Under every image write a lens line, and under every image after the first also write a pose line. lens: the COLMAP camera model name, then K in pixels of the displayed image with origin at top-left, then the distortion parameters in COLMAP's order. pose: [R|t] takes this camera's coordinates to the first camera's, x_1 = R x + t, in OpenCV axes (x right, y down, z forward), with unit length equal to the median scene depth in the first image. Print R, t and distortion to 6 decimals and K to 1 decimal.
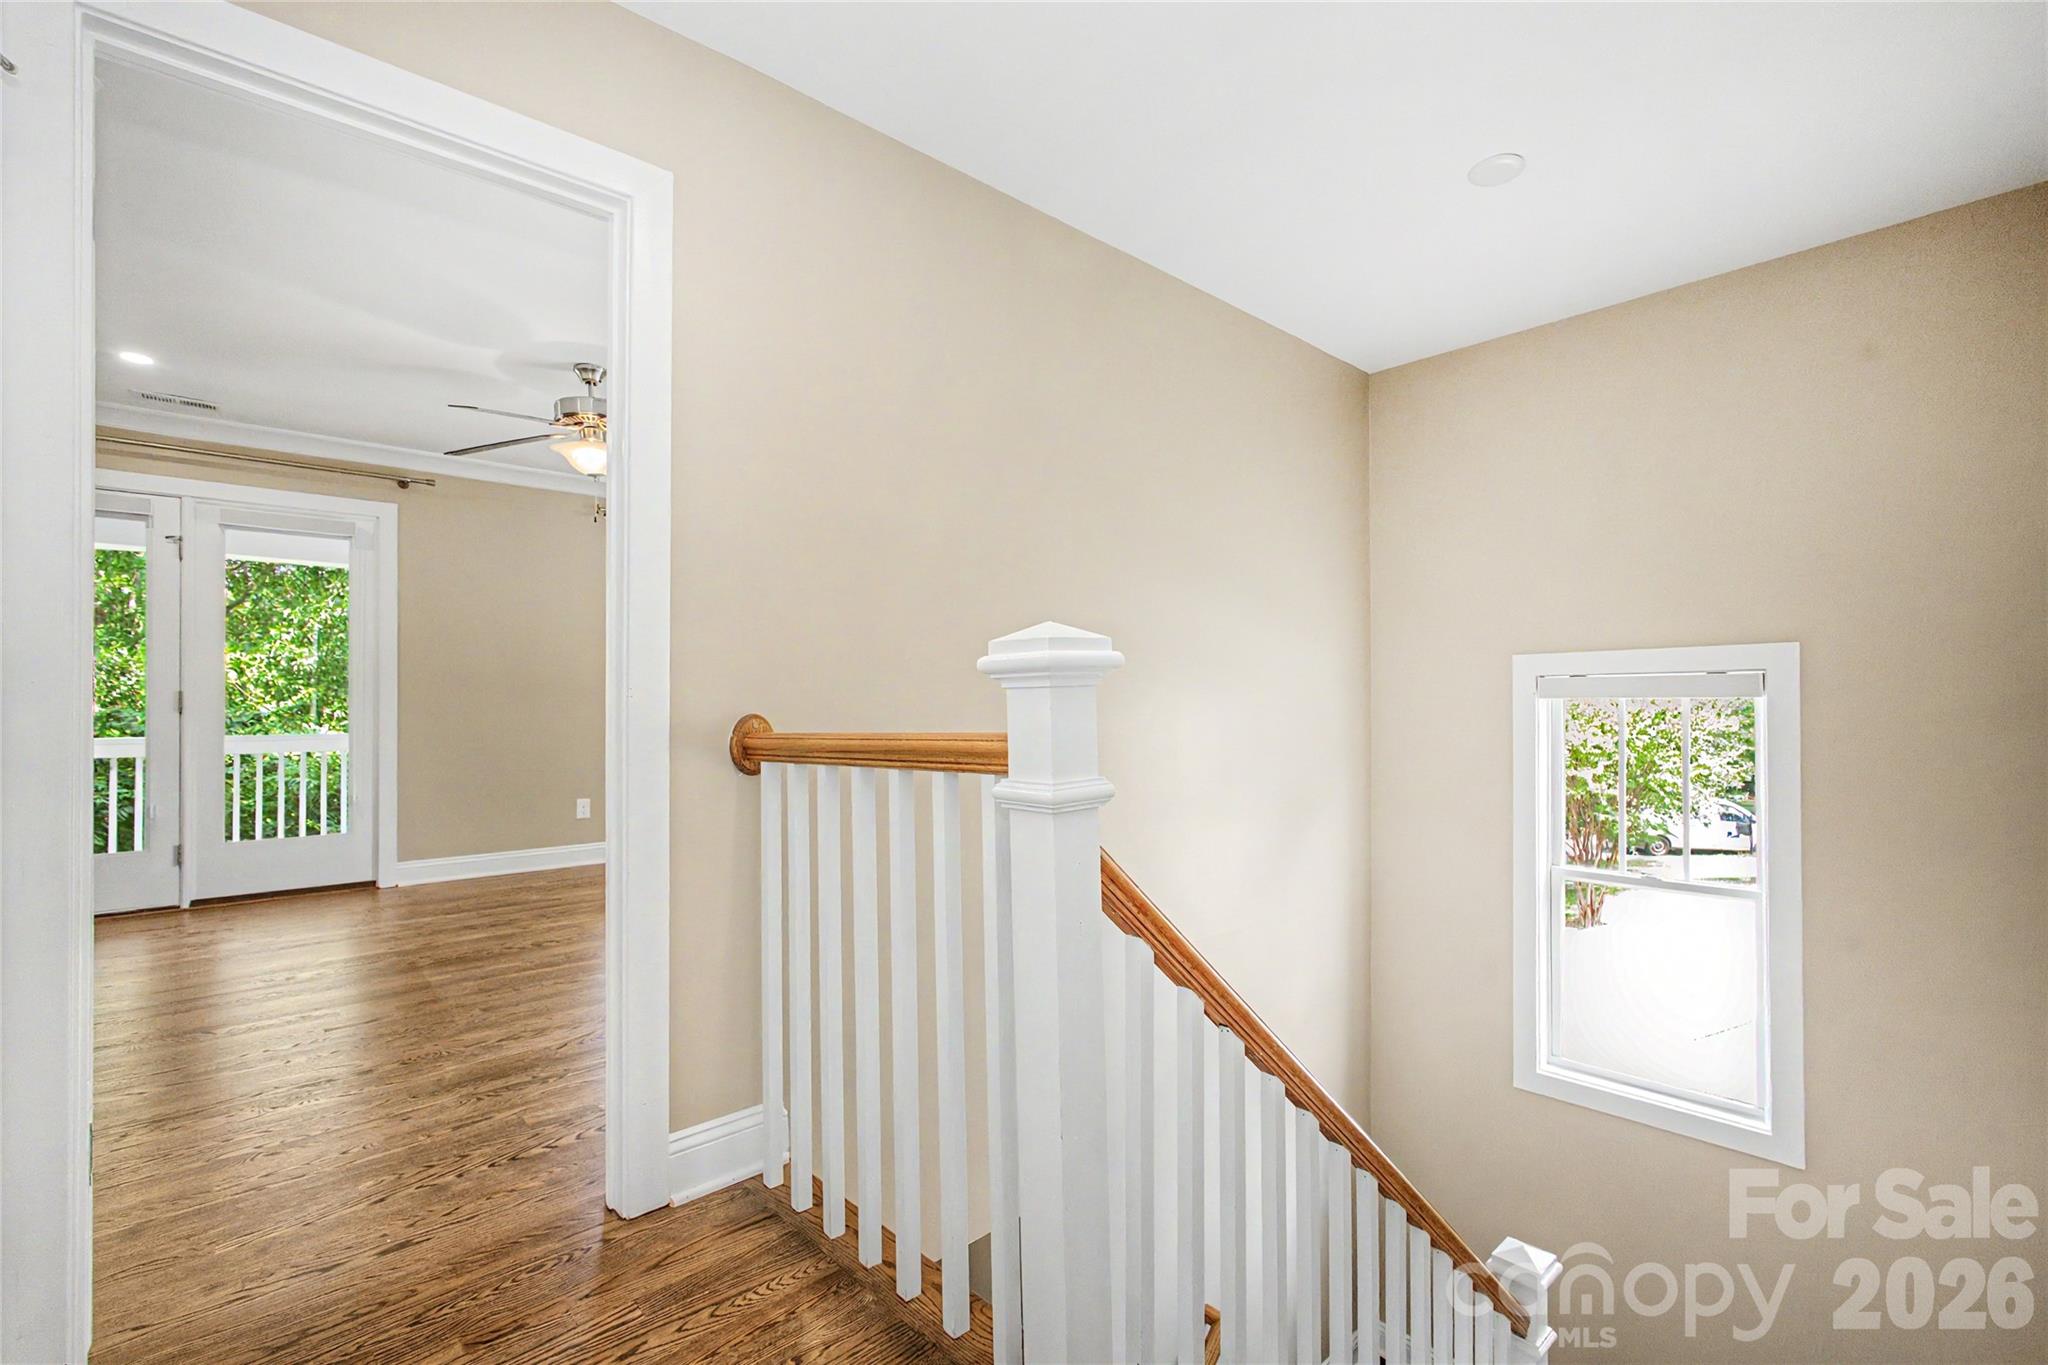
lens RADIAL K [[923.6, 0, 1032.9], [0, 923.6, 712.7], [0, 0, 1]] dist [-0.002791, 0.000806]
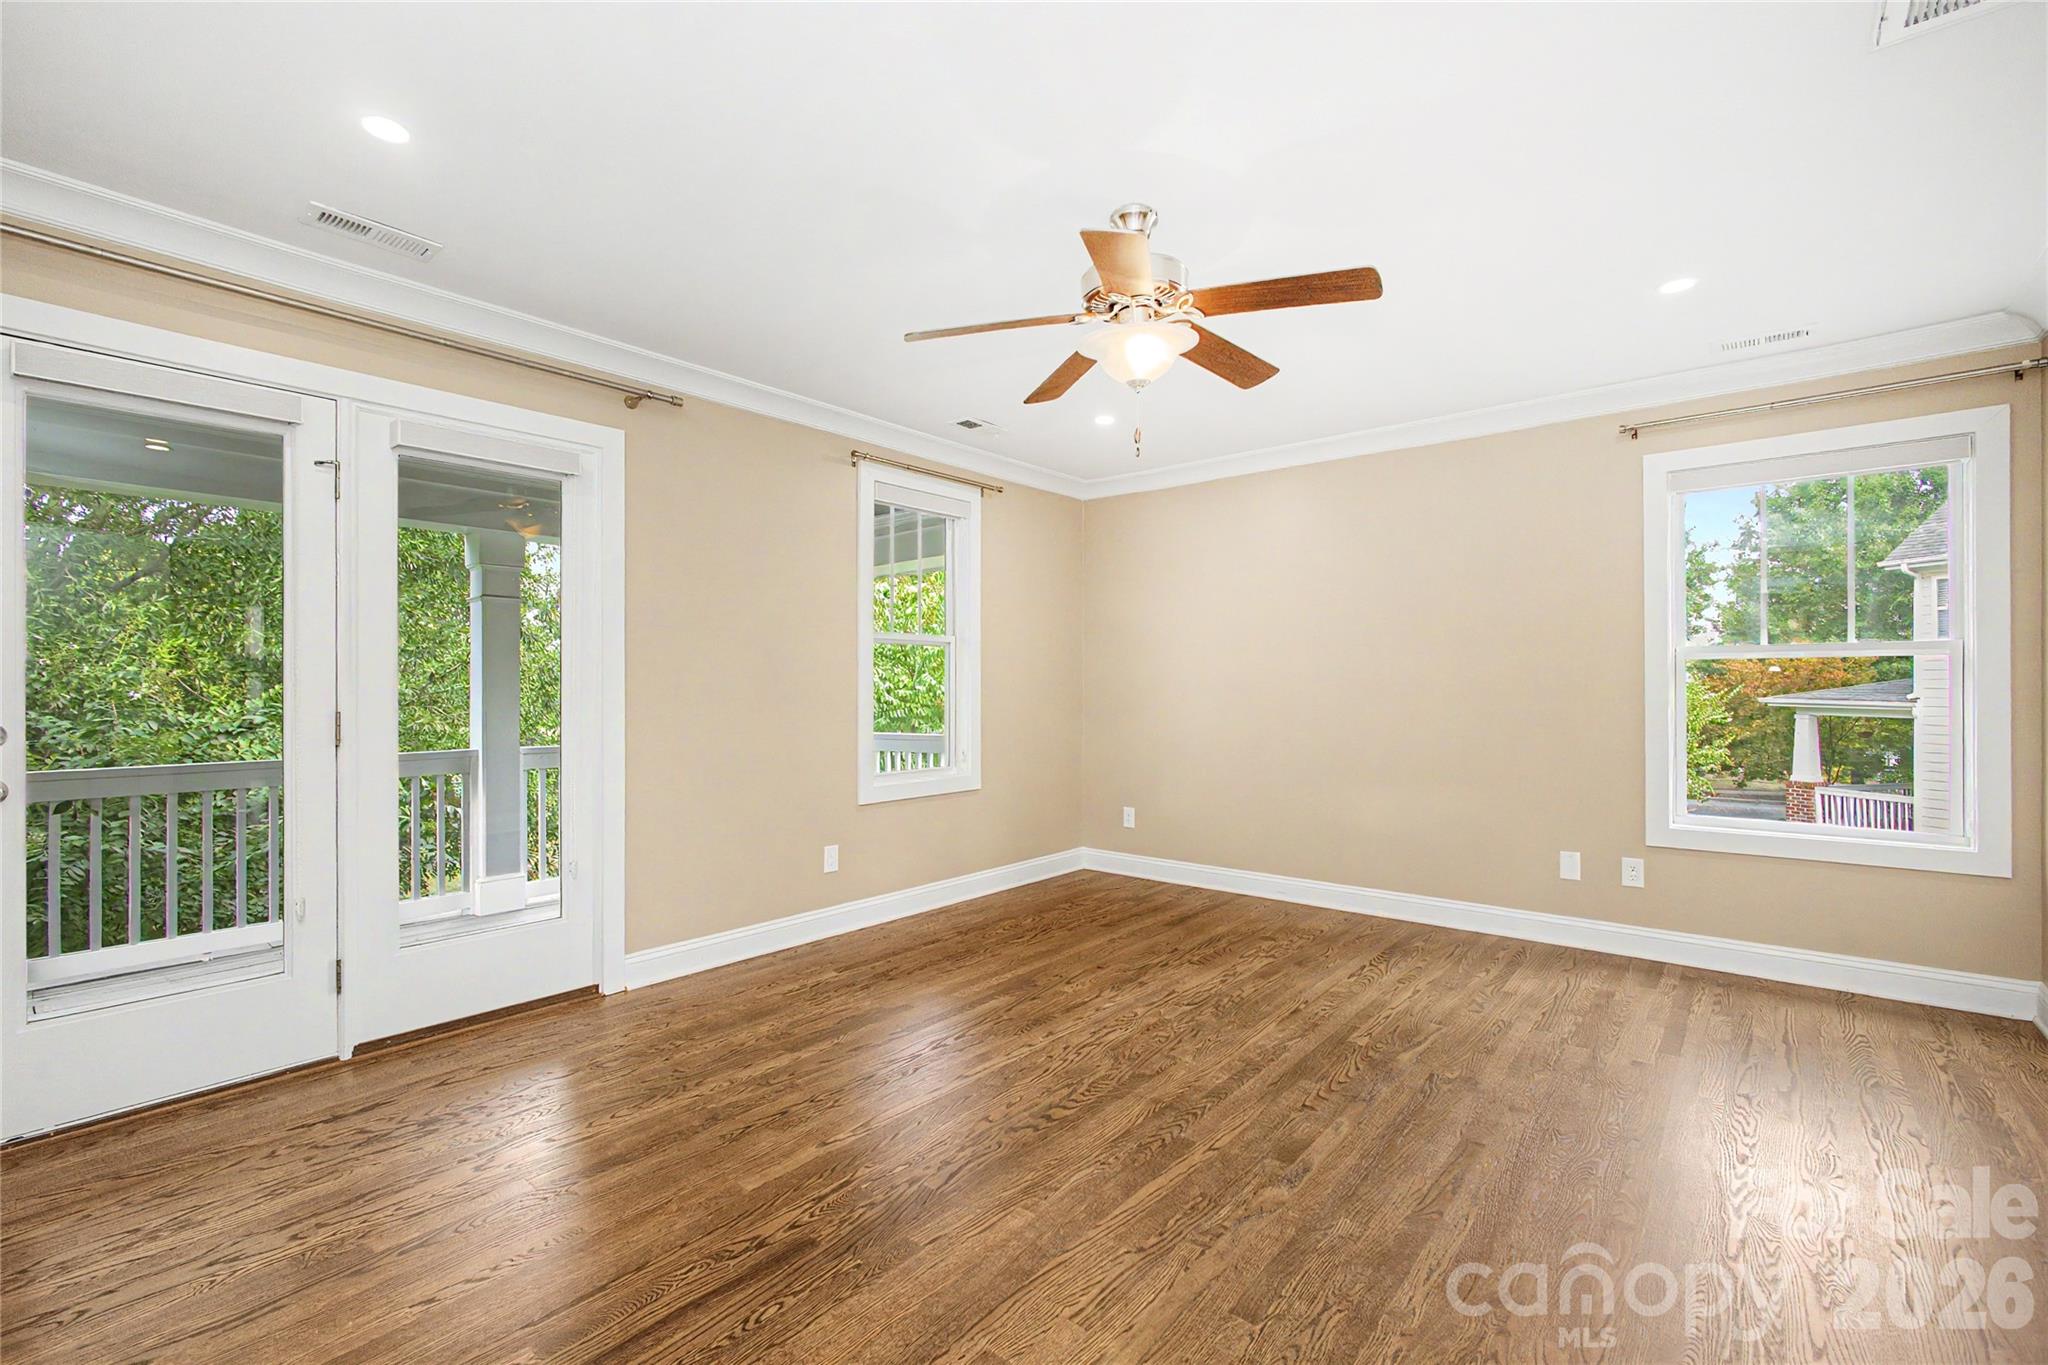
lens RADIAL K [[893.8, 0, 1021.0], [0, 893.8, 694.2], [0, 0, 1]] dist [-0.013764, 0.006282]
pose [[0.987939, 0.001091, 0.154838, -0.506629], [-0.000683, 0.999996, -0.002690, -0.029541], [-0.154840, 0.002552, 0.987936, 0.305246]]
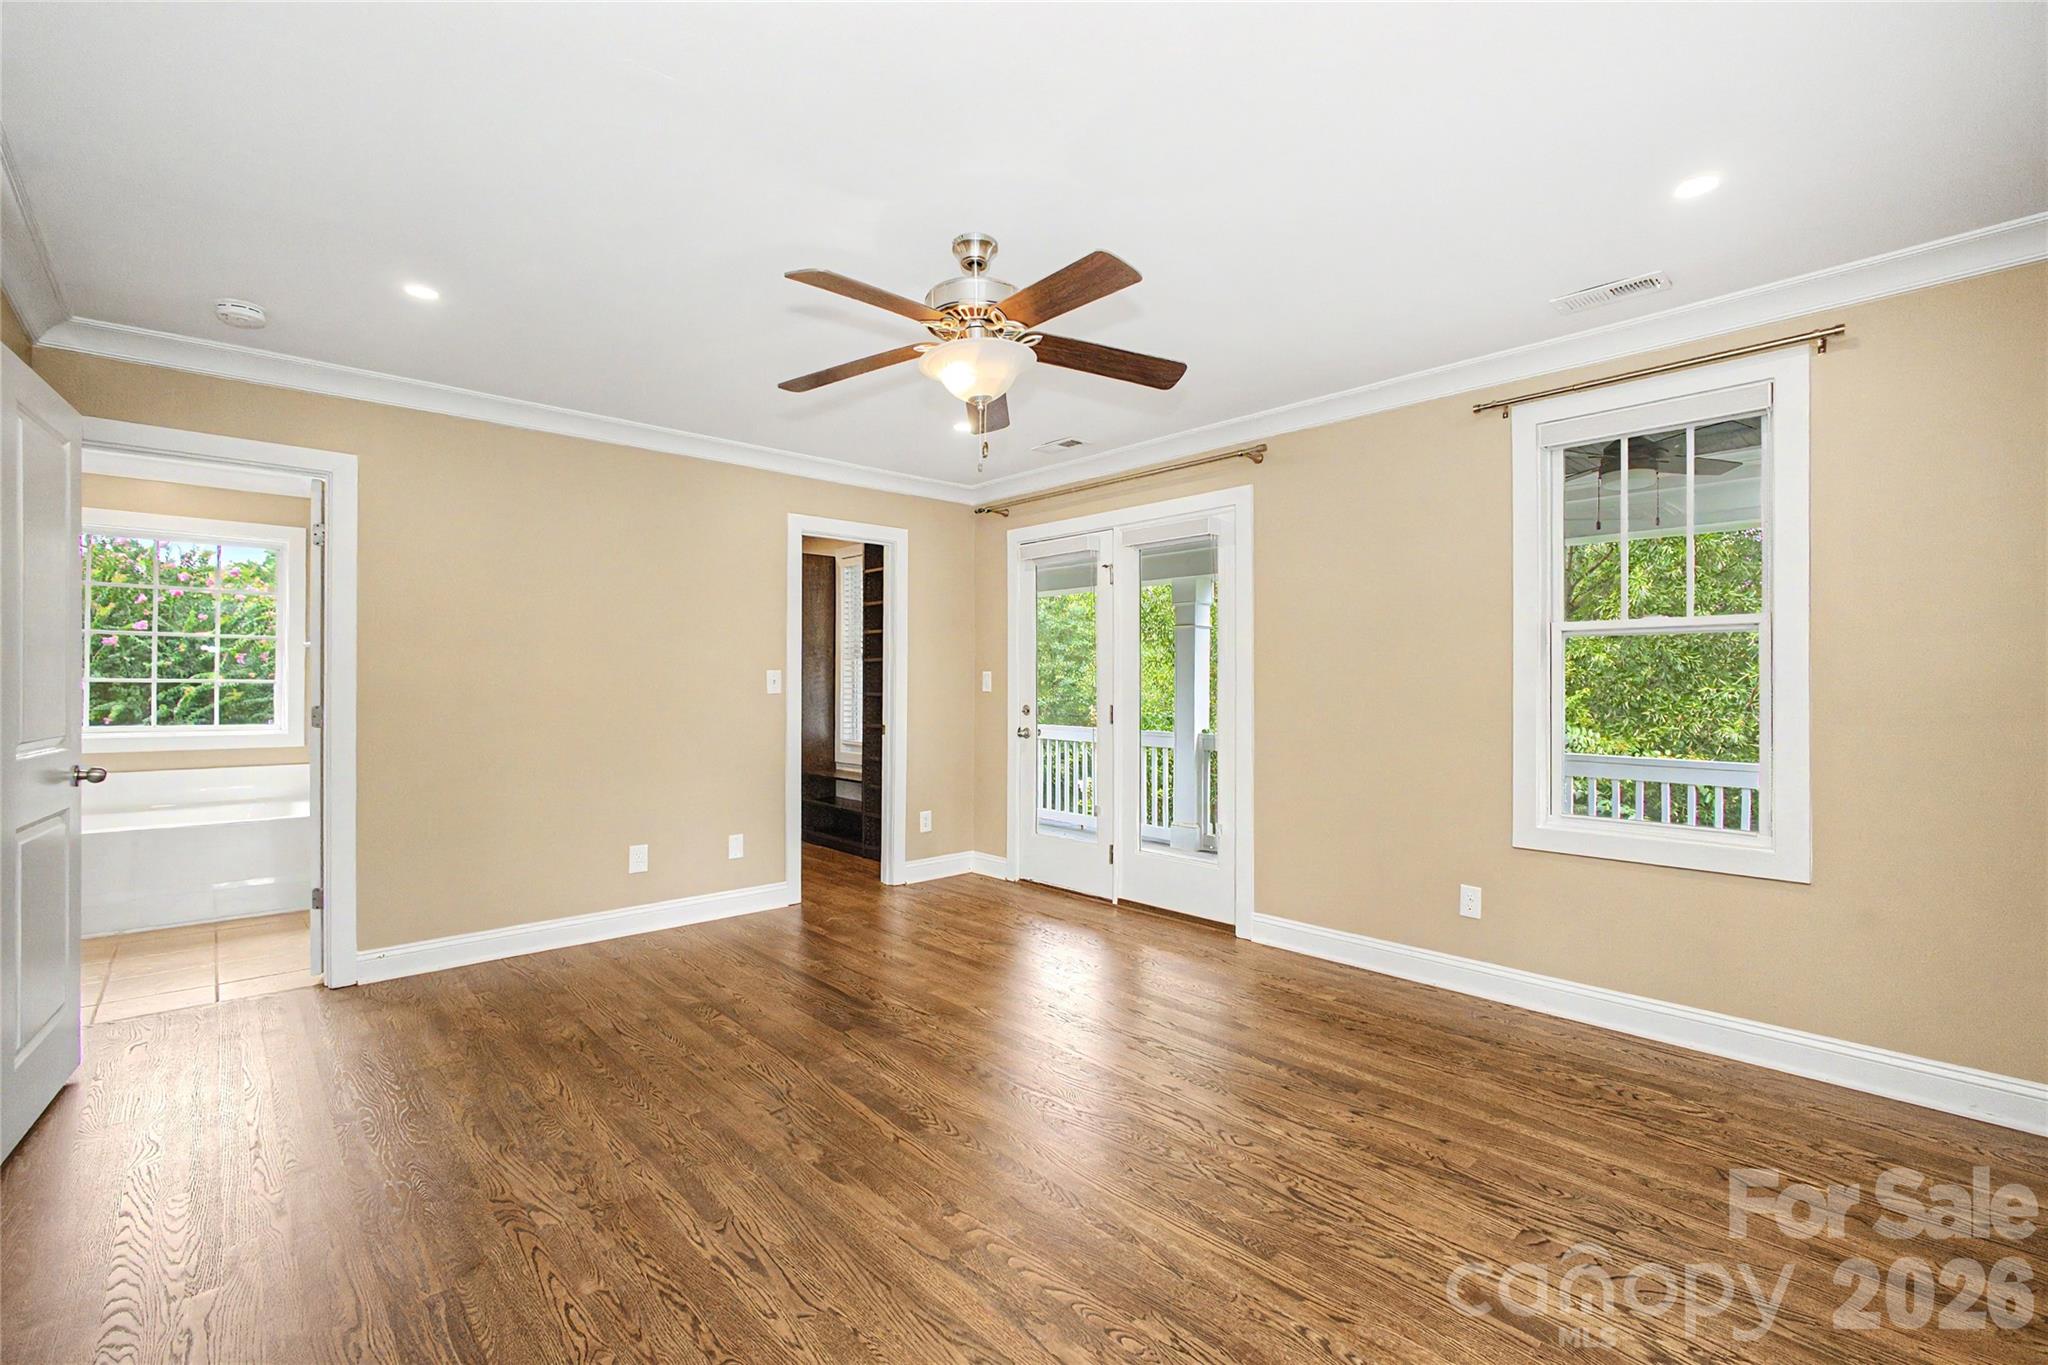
lens RADIAL K [[893.8, 0, 1021.0], [0, 893.8, 694.2], [0, 0, 1]] dist [-0.013764, 0.006282]
pose [[0.025223, 0.015937, -0.999555, 0.112341], [-0.015684, 0.999756, 0.015544, -0.044691], [0.999559, 0.015285, 0.025467, 0.772436]]
